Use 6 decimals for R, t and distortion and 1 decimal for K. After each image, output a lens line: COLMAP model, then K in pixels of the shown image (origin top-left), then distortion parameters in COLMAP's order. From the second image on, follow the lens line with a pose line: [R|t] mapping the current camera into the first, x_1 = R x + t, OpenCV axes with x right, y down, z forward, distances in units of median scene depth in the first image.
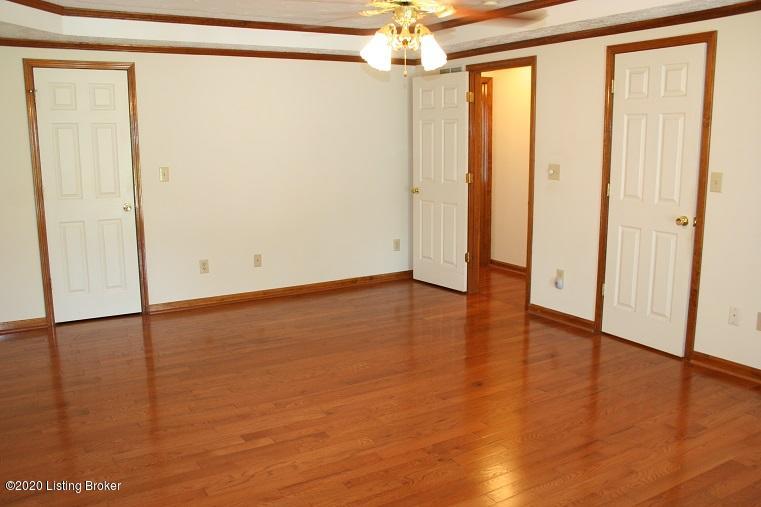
lens RADIAL K [[678.9, 0, 375.6], [0, 678.9, 254.5], [0, 0, 1]] dist [0.000831, 0.005502]
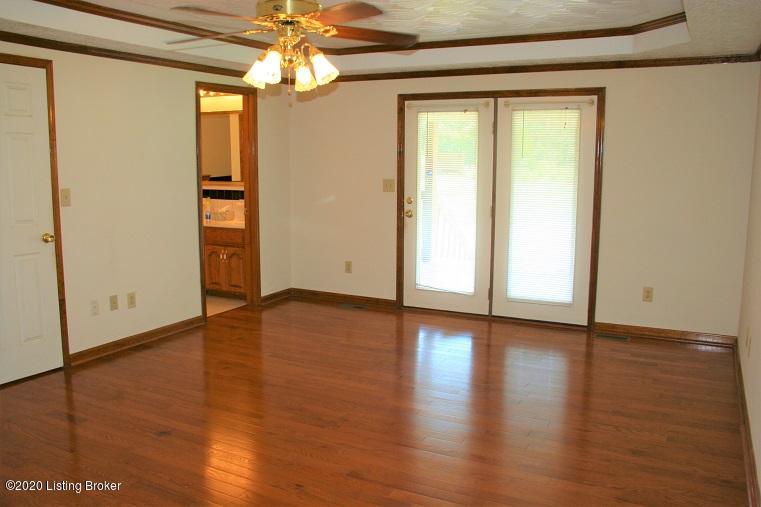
lens RADIAL K [[678.9, 0, 376.9], [0, 678.9, 251.5], [0, 0, 1]] dist [0.000831, 0.005502]
pose [[-0.522944, -0.115055, 0.844566, -0.701085], [0.148960, 0.963264, 0.223459, -0.190652], [-0.839250, 0.242663, -0.486594, 1.121267]]
